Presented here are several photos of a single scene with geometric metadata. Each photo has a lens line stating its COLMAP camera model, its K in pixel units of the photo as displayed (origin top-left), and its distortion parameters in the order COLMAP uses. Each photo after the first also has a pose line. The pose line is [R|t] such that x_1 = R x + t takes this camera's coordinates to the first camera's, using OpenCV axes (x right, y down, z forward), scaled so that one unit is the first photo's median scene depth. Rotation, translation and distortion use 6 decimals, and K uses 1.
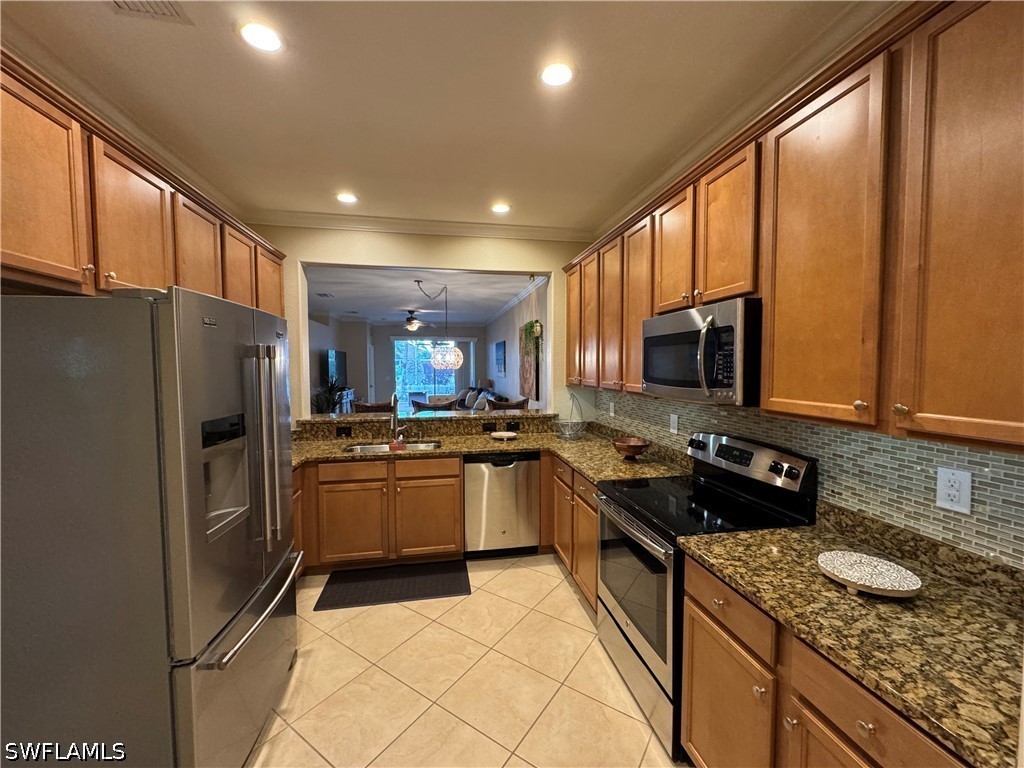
lens RADIAL K [[410.1, 0, 512.0], [0, 410.1, 384.0], [0, 0, 1]] dist [-0.000463, -0.000009]
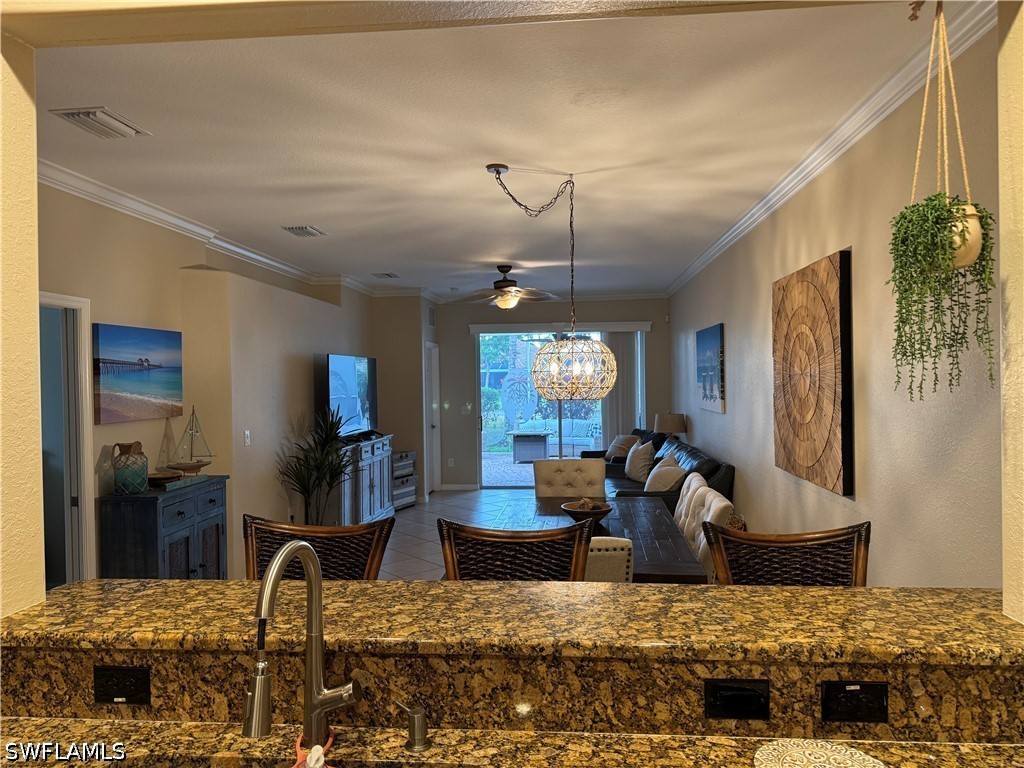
lens RADIAL K [[695.6, 0, 512.0], [0, 695.6, 384.0], [0, 0, 1]] dist [0.005937, -0.000691]
pose [[0.962267, -0.010105, -0.271920, -0.029880], [0.000276, 0.999346, -0.036159, -0.019961], [0.272108, 0.034719, 0.961640, 0.273775]]
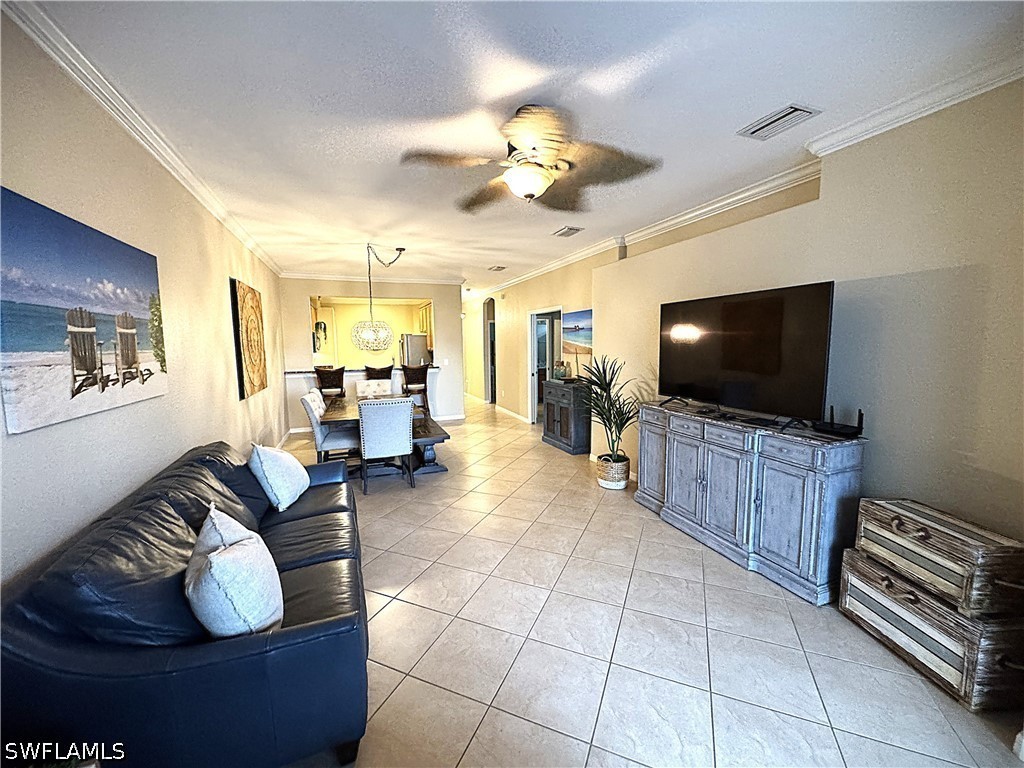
lens RADIAL K [[410.1, 0, 512.0], [0, 410.1, 384.0], [0, 0, 1]] dist [-0.000463, -0.000009]
pose [[-0.981821, 0.033334, -0.186860, -0.184606], [0.005403, 0.988967, 0.148034, -0.058299], [0.189733, 0.144334, -0.971169, 1.234029]]
